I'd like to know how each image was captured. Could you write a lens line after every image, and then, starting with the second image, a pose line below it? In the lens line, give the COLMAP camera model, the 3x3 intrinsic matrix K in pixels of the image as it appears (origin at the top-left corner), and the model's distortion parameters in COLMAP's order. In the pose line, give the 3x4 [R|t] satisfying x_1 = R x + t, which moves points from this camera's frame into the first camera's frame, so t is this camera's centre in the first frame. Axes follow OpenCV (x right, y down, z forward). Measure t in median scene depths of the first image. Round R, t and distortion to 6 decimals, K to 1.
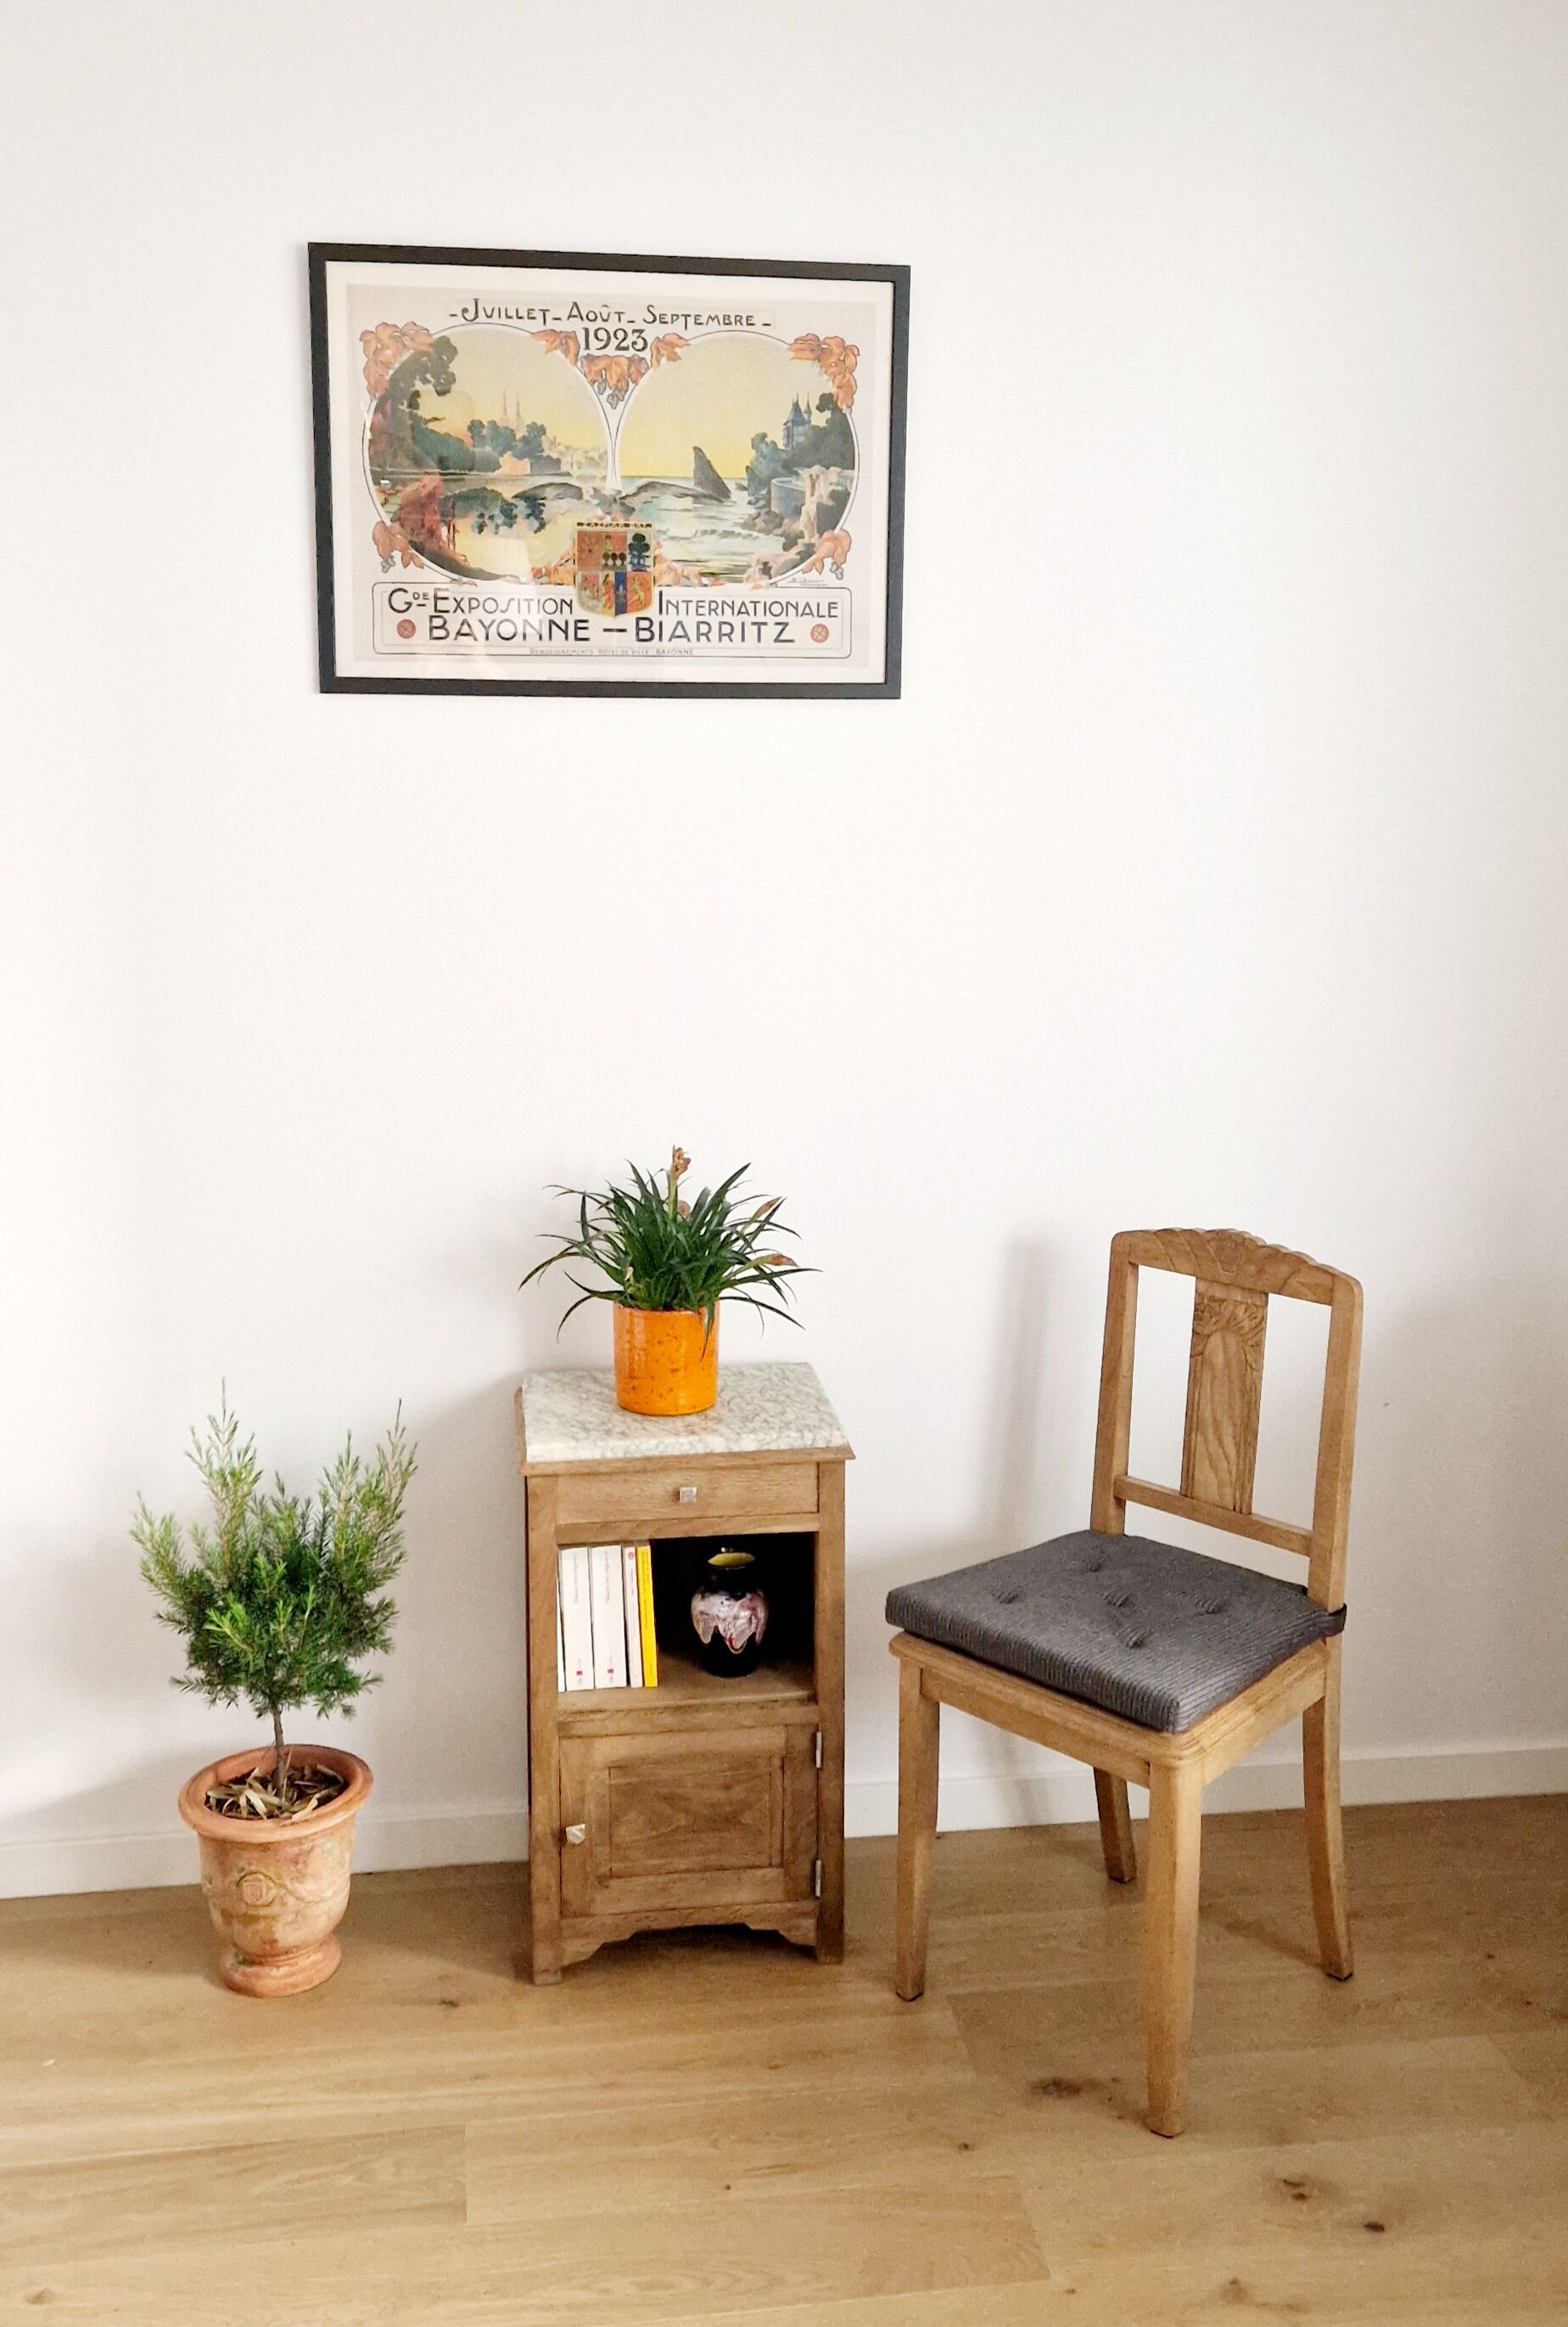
lens RADIAL K [[2306.0, 0, 783.0], [0, 2306.0, 978.9], [0, 0, 1]] dist [0.051685, 0.000000]
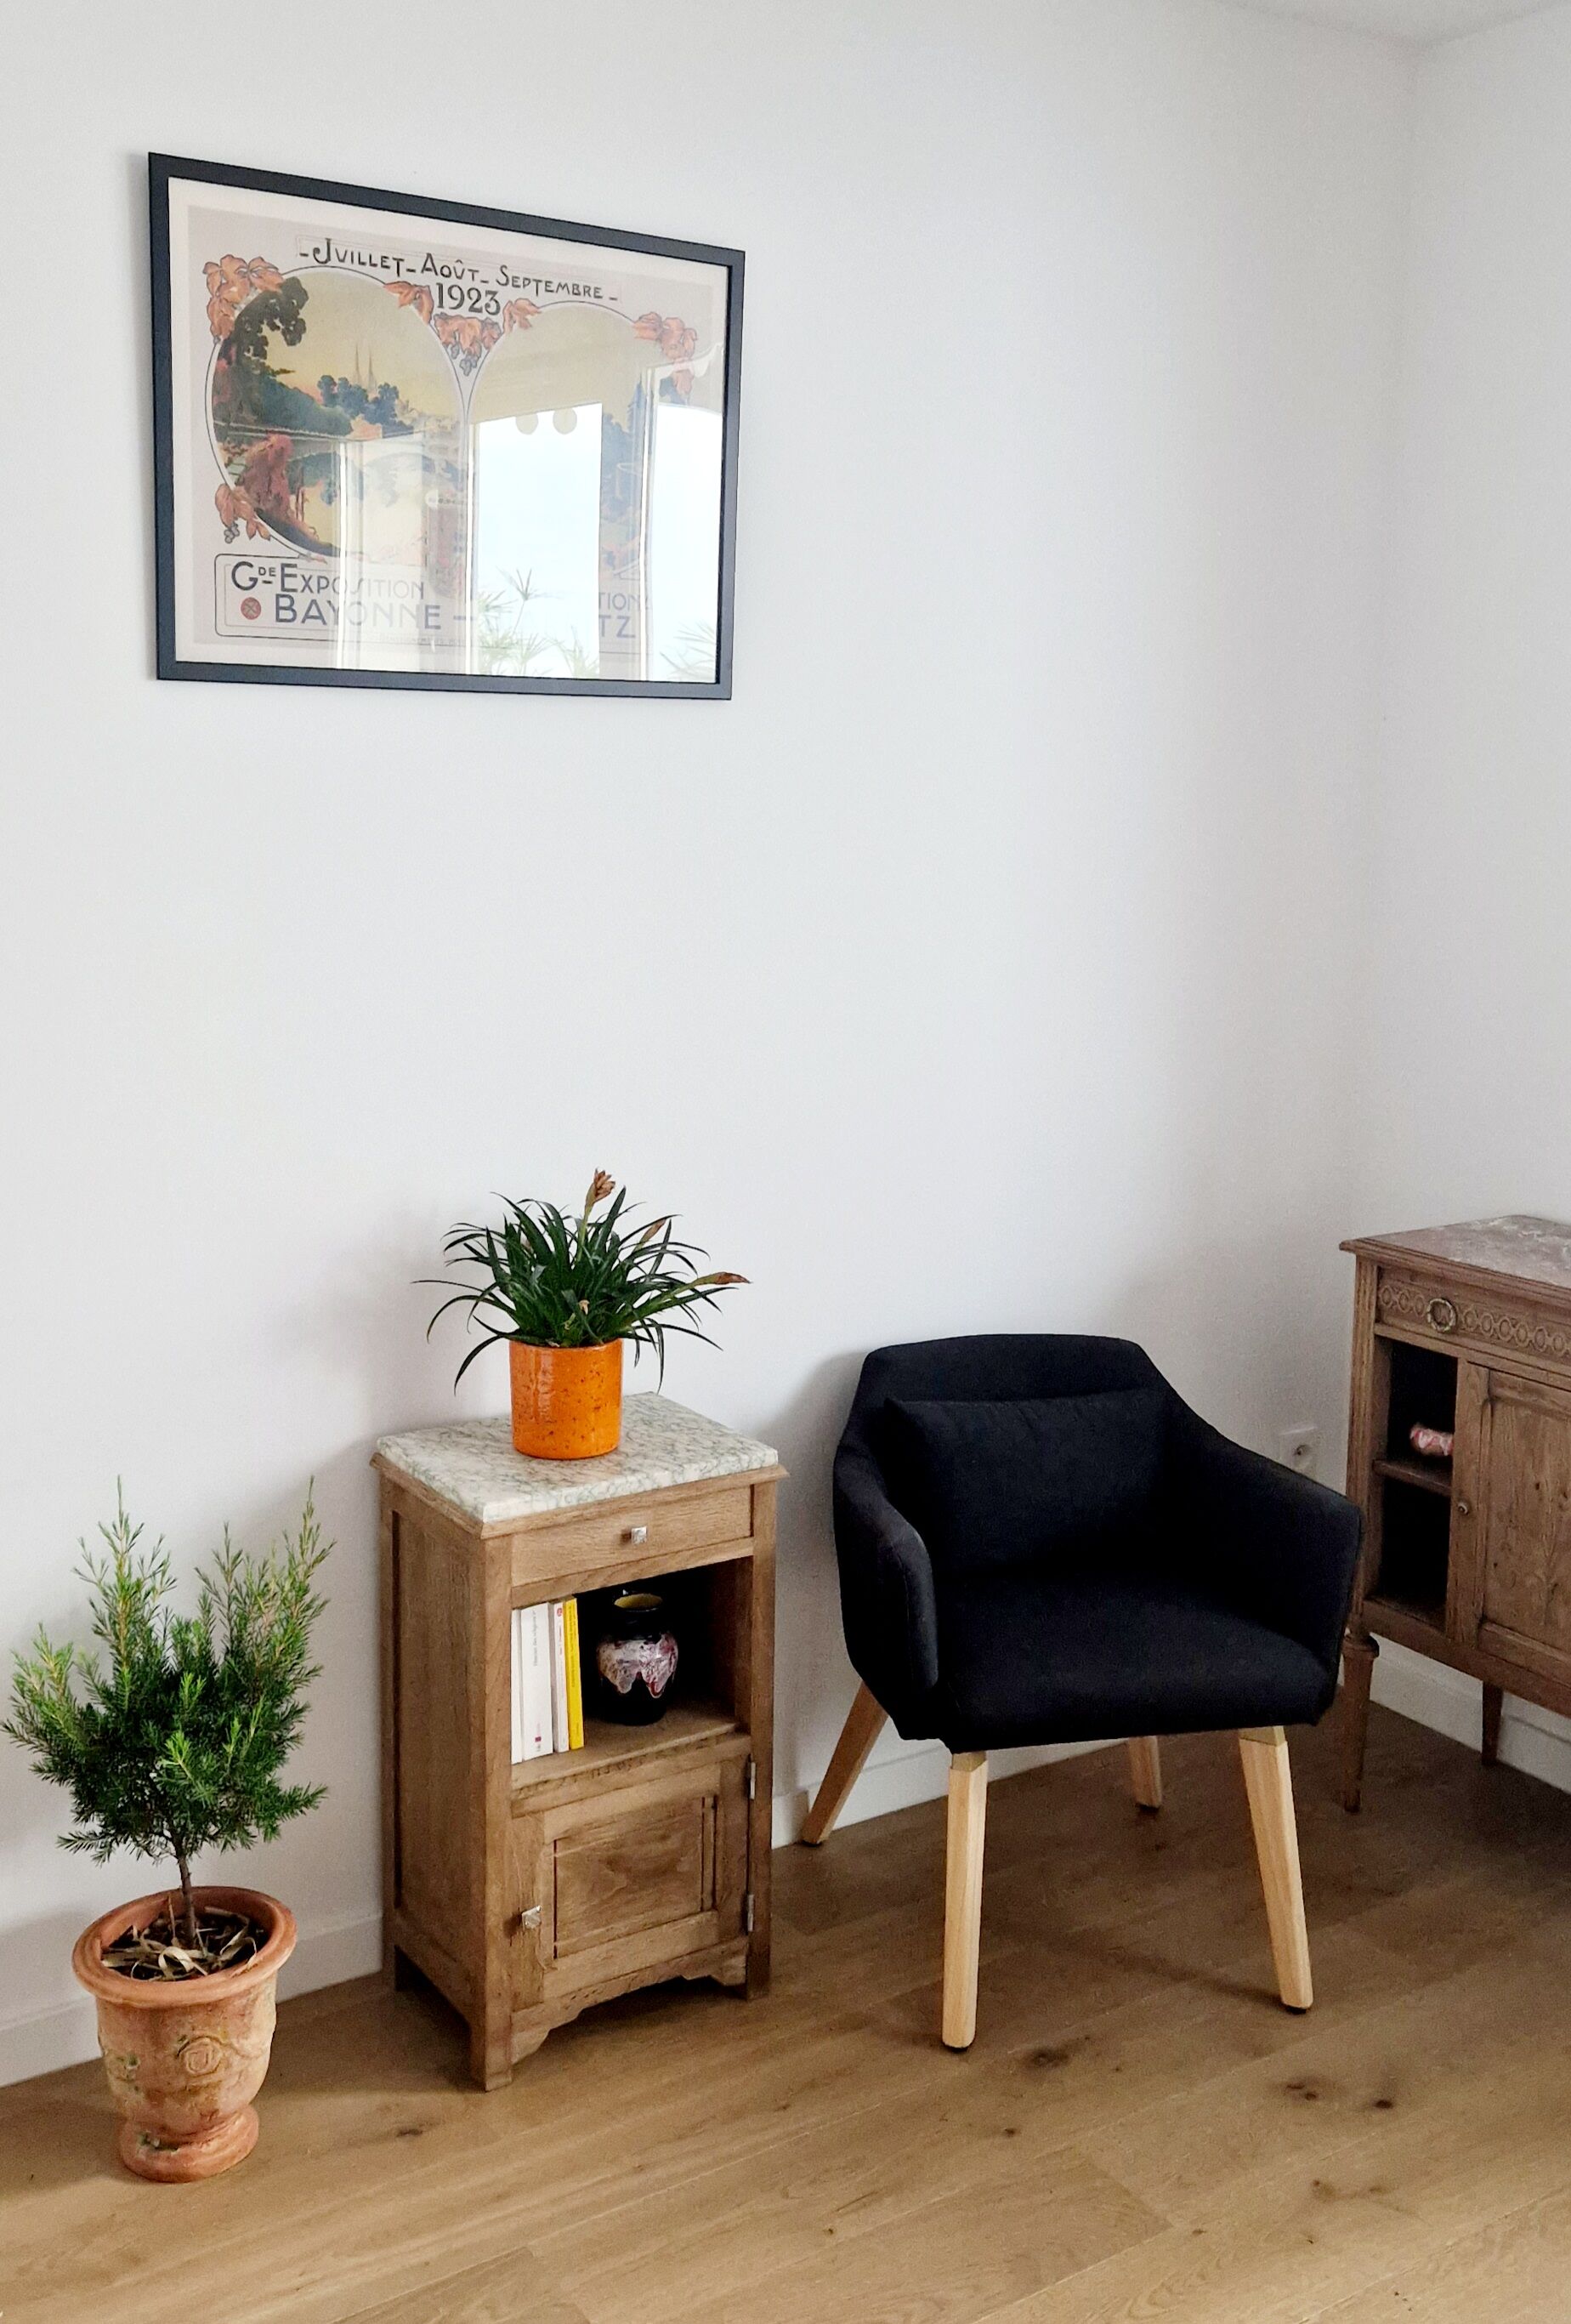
lens RADIAL K [[2302.9, 0, 756.0], [0, 2302.9, 1054.6], [0, 0, 1]] dist [0.051685, 0.000000]
pose [[0.903932, -0.049022, 0.424857, -0.379492], [0.045375, 0.998795, 0.018705, 0.011045], [-0.425262, 0.002370, 0.905067, 0.122393]]
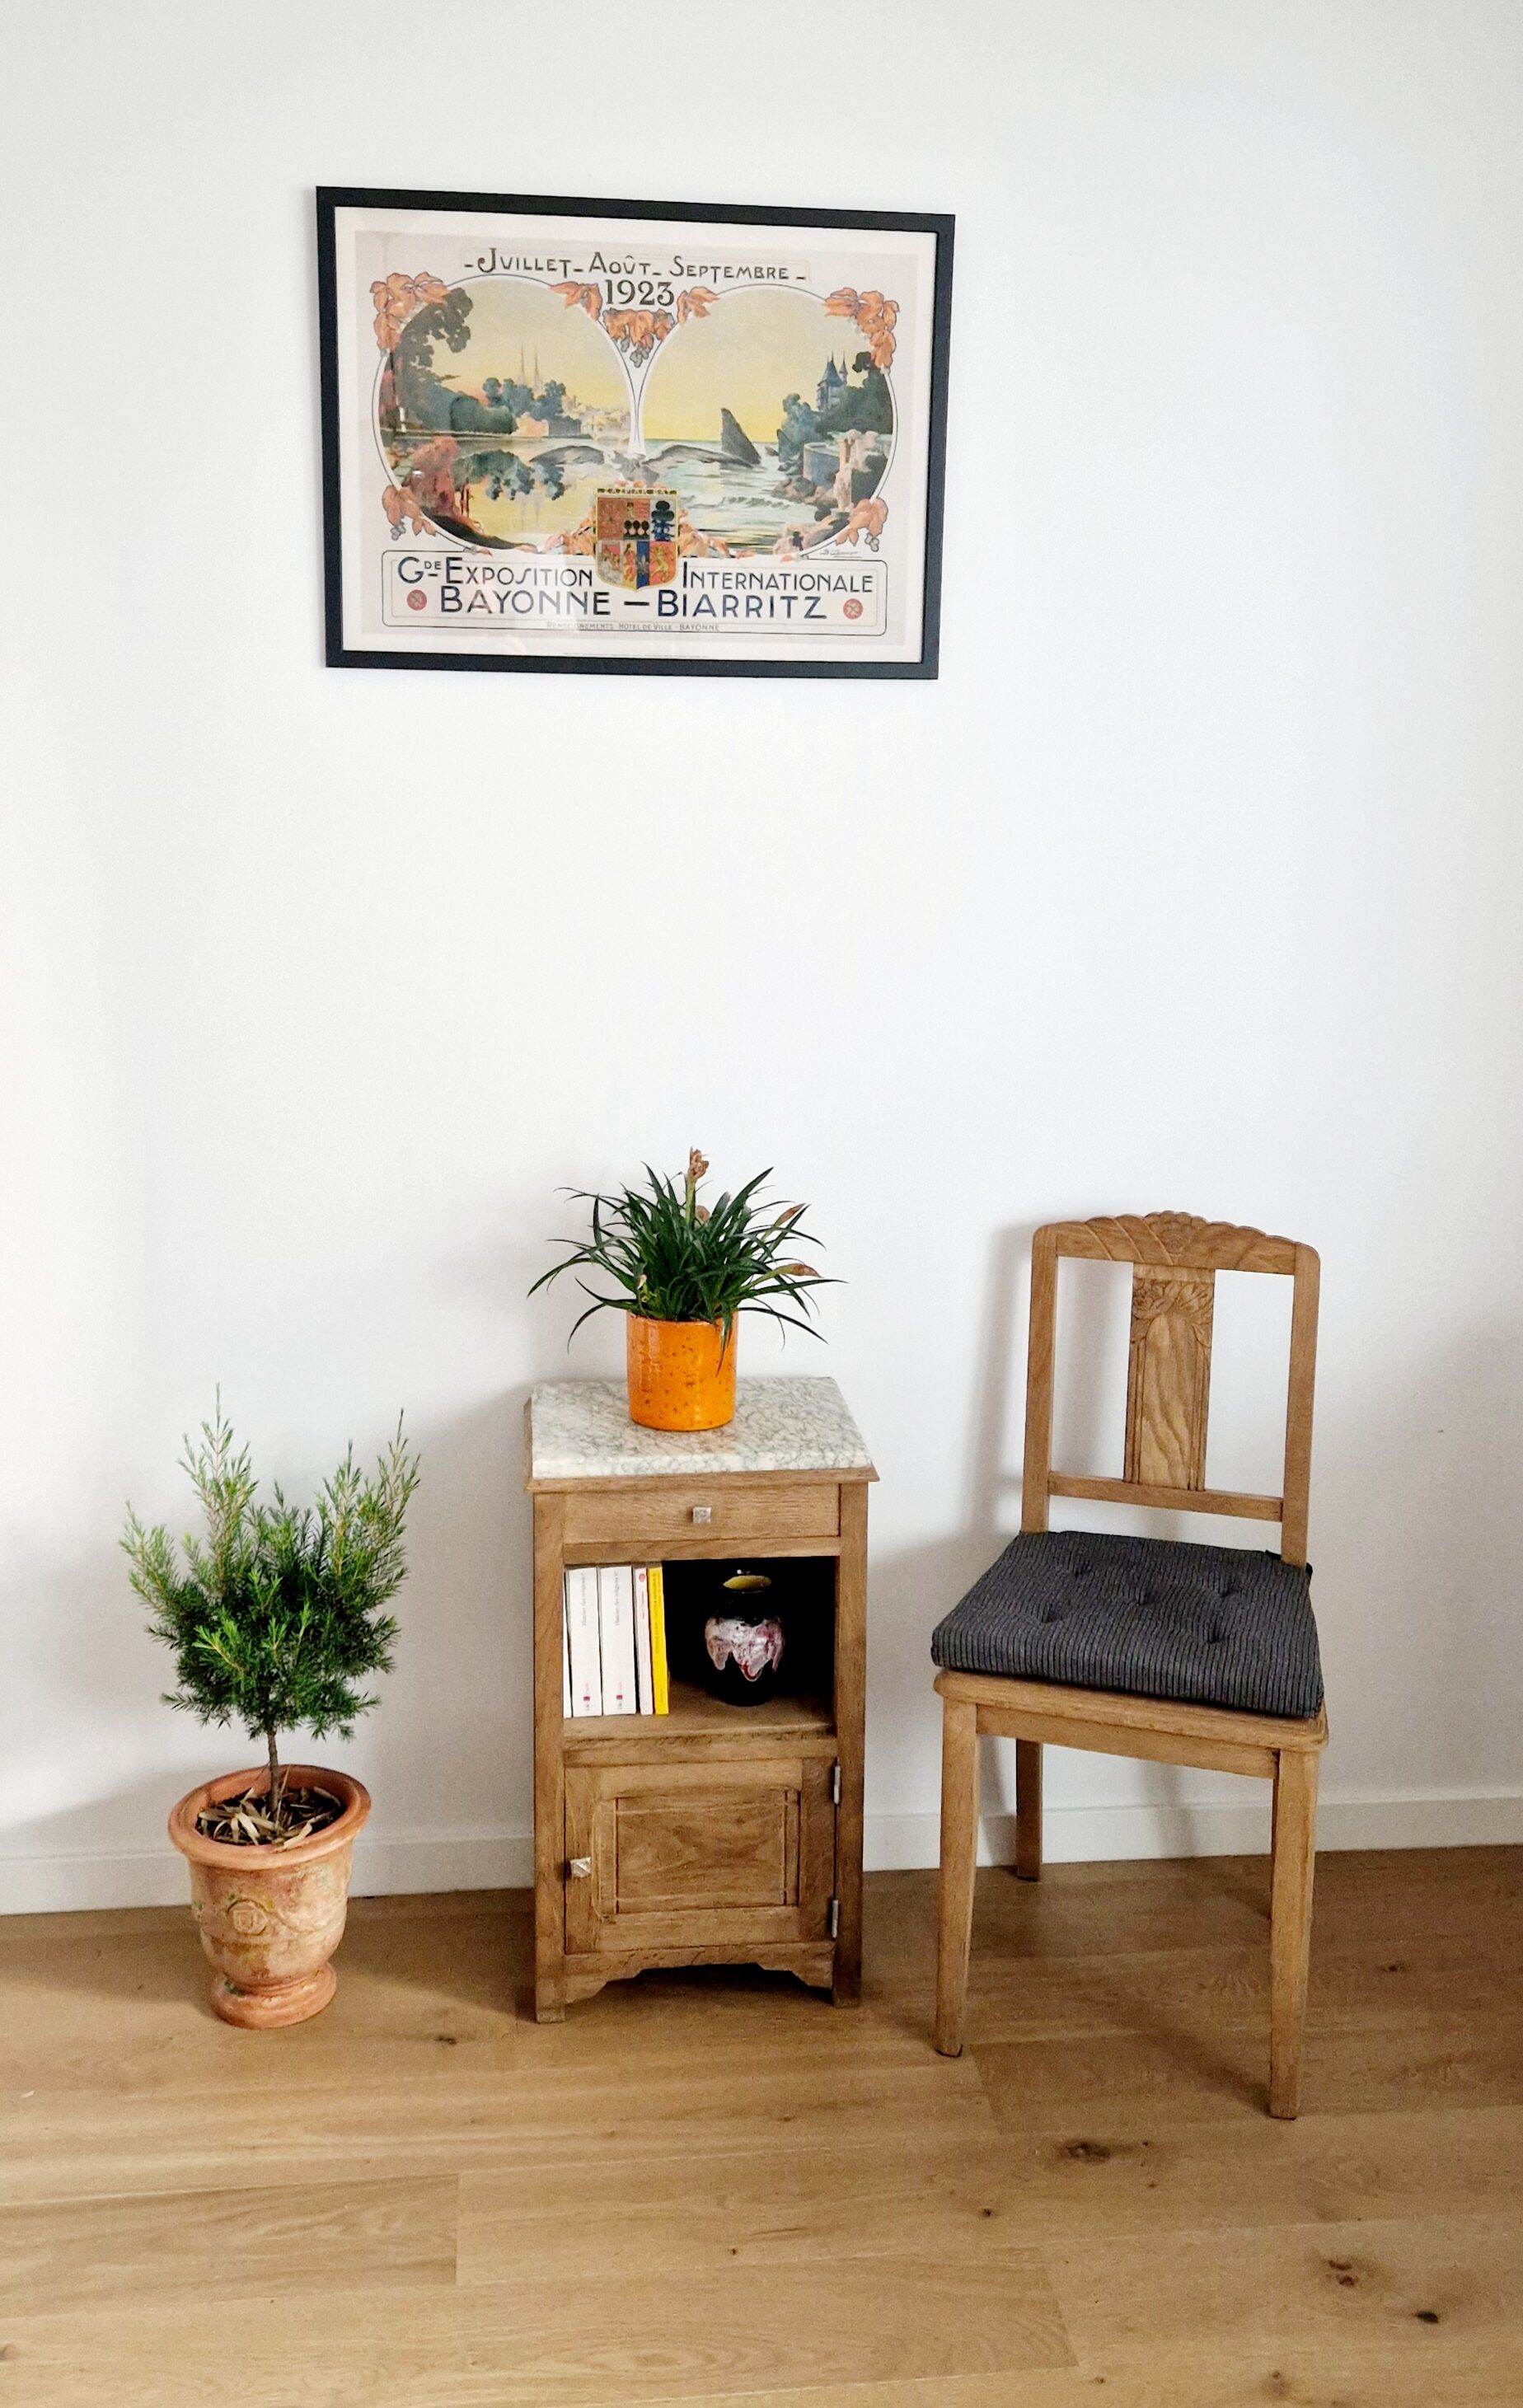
lens RADIAL K [[2245.7, 0, 752.6], [0, 2245.7, 1029.0], [0, 0, 1]] dist [0.050274, 0.000000]
pose [[0.999483, 0.012257, -0.029735, 0.004451], [-0.011785, 0.999803, 0.015991, 0.008414], [0.029925, -0.015632, 0.999430, 0.079065]]
